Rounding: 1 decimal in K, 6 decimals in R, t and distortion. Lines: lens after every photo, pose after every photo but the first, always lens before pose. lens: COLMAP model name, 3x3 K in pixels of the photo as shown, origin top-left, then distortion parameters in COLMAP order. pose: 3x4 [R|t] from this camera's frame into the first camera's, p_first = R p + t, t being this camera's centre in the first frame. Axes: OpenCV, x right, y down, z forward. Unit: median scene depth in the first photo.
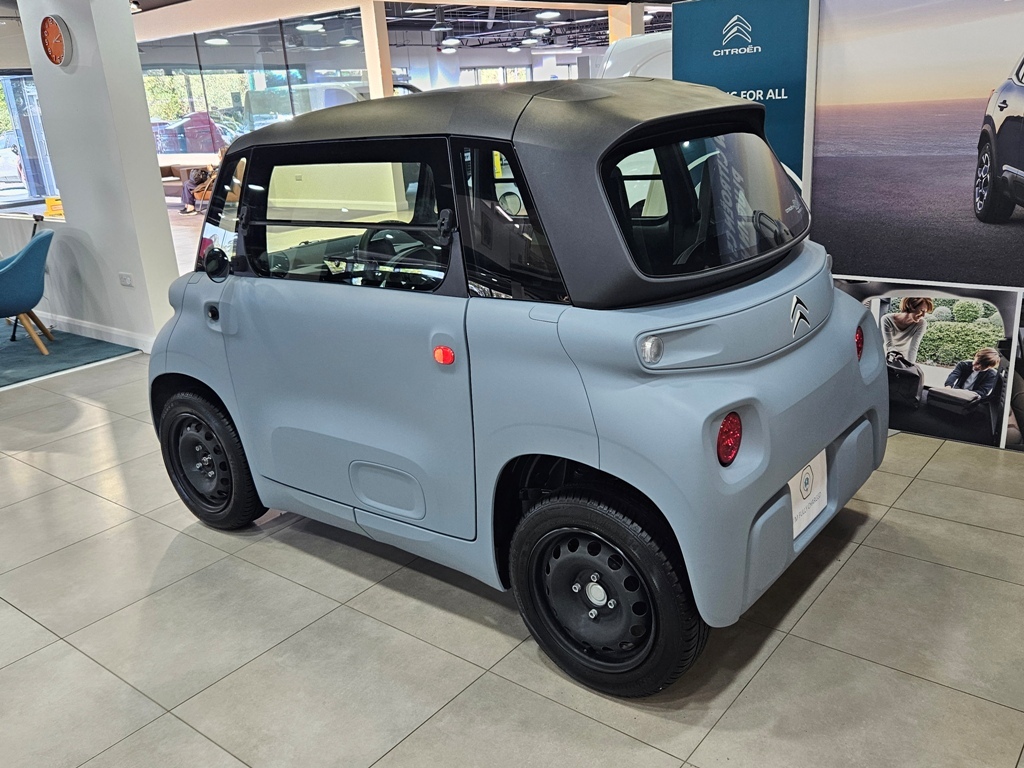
lens RADIAL K [[842.8, 0, 507.8], [0, 842.8, 384.9], [0, 0, 1]] dist [0.054953, -0.052486]
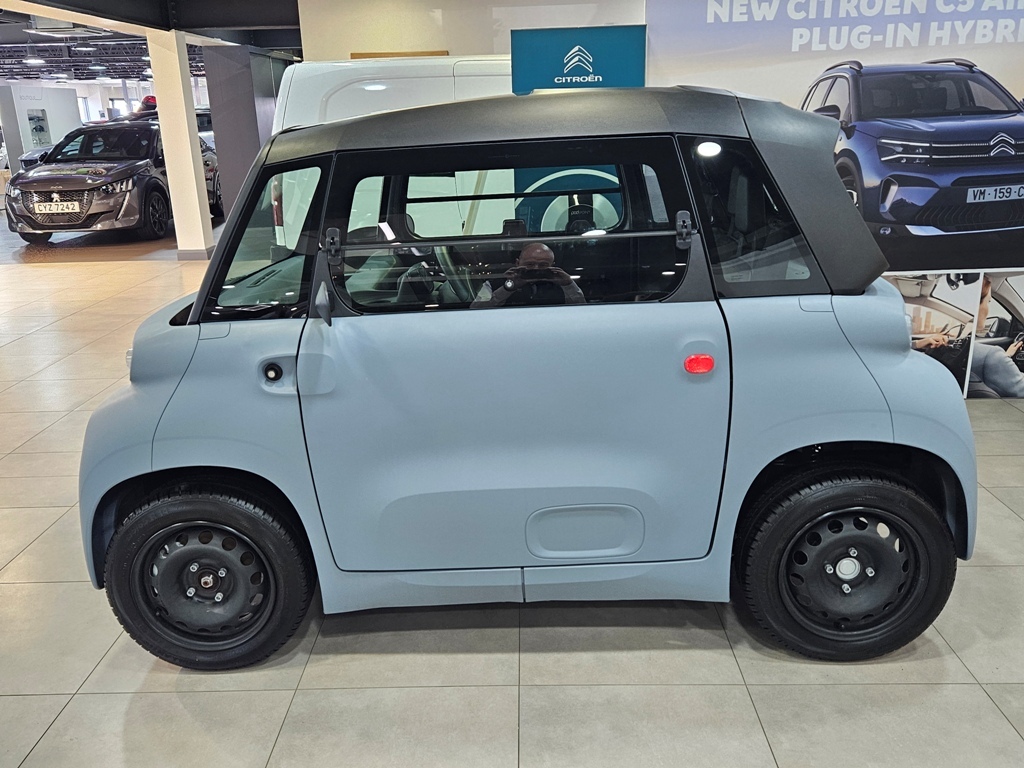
lens RADIAL K [[842.8, 0, 507.8], [0, 842.8, 384.9], [0, 0, 1]] dist [0.054953, -0.052486]
pose [[0.804469, -0.142305, 0.576697, -0.721747], [0.170498, 0.985344, 0.005304, -0.048416], [-0.569000, 0.094059, 0.816941, 0.318278]]
